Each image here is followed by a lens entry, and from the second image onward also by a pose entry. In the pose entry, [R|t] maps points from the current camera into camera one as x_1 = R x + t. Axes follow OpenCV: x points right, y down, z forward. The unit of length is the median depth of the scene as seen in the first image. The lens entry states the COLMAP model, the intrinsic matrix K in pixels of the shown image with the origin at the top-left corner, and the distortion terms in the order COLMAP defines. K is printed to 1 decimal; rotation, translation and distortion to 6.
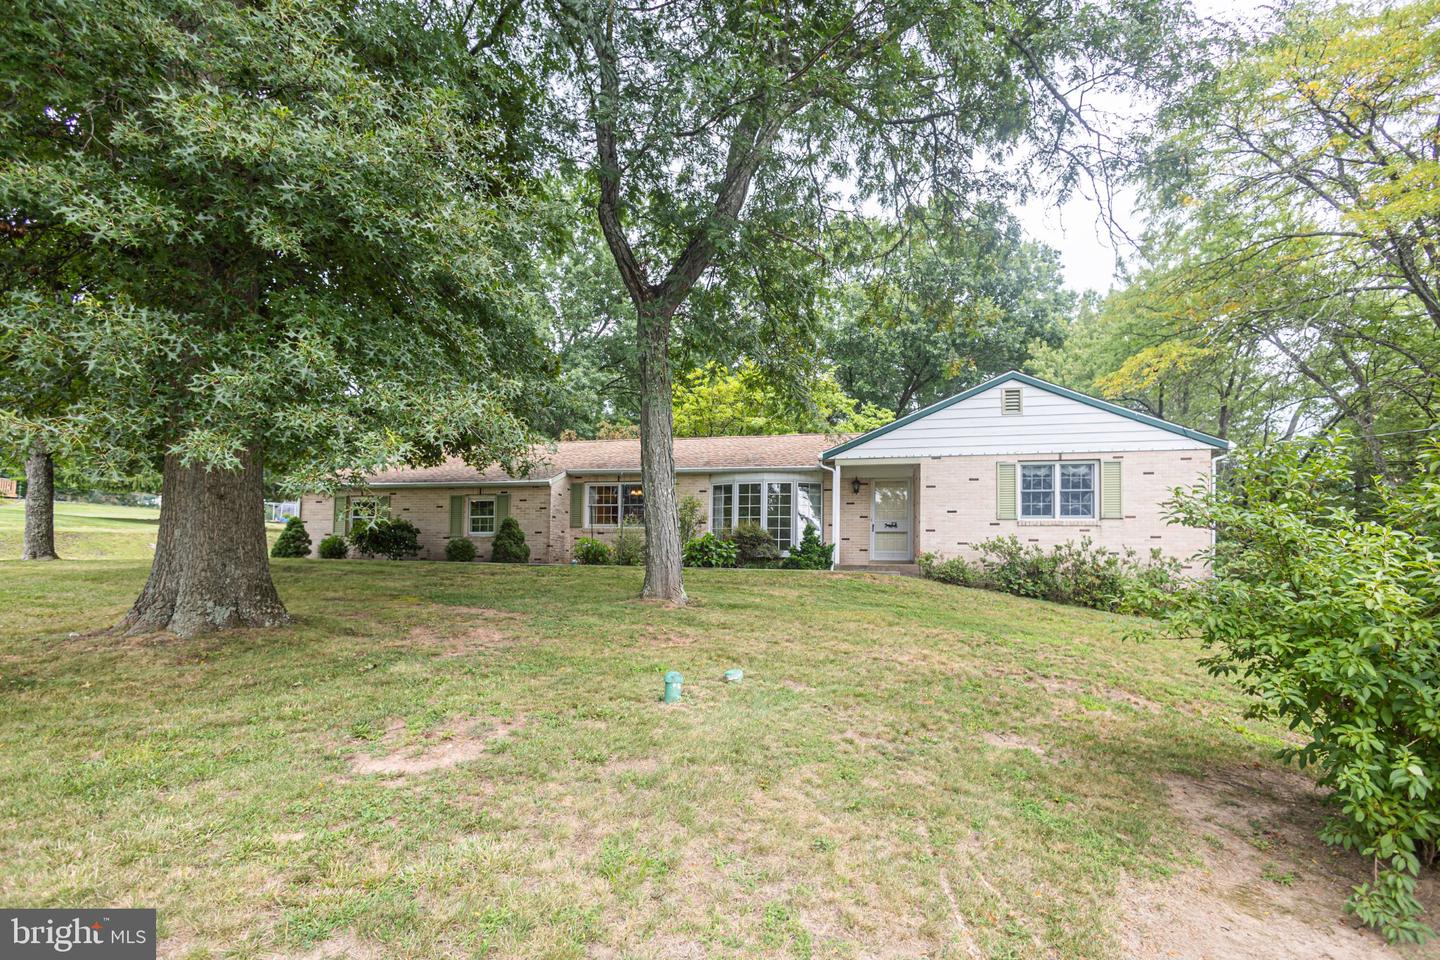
lens RADIAL K [[673.2, 0, 720.0], [0, 673.2, 480.0], [0, 0, 1]] dist [0.018751, -0.009637]
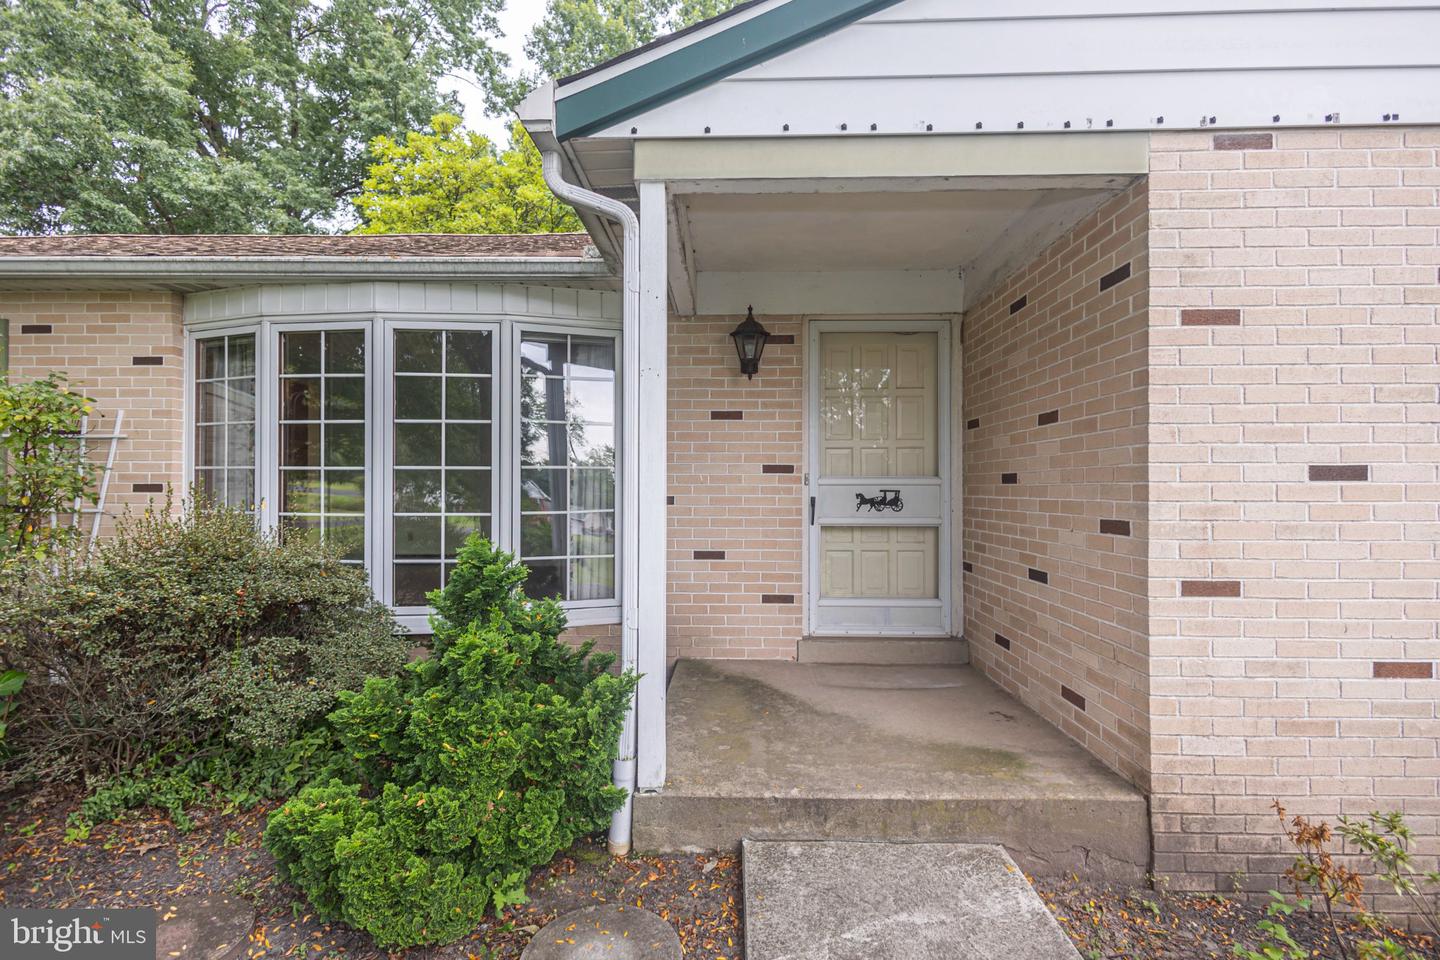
lens RADIAL K [[673.2, 0, 720.0], [0, 673.2, 480.0], [0, 0, 1]] dist [0.018751, -0.009637]
pose [[0.986411, -0.005629, 0.164201, 0.145812], [-0.015481, 0.991782, 0.126997, 0.026134], [-0.163567, -0.127813, 0.978218, 0.737137]]
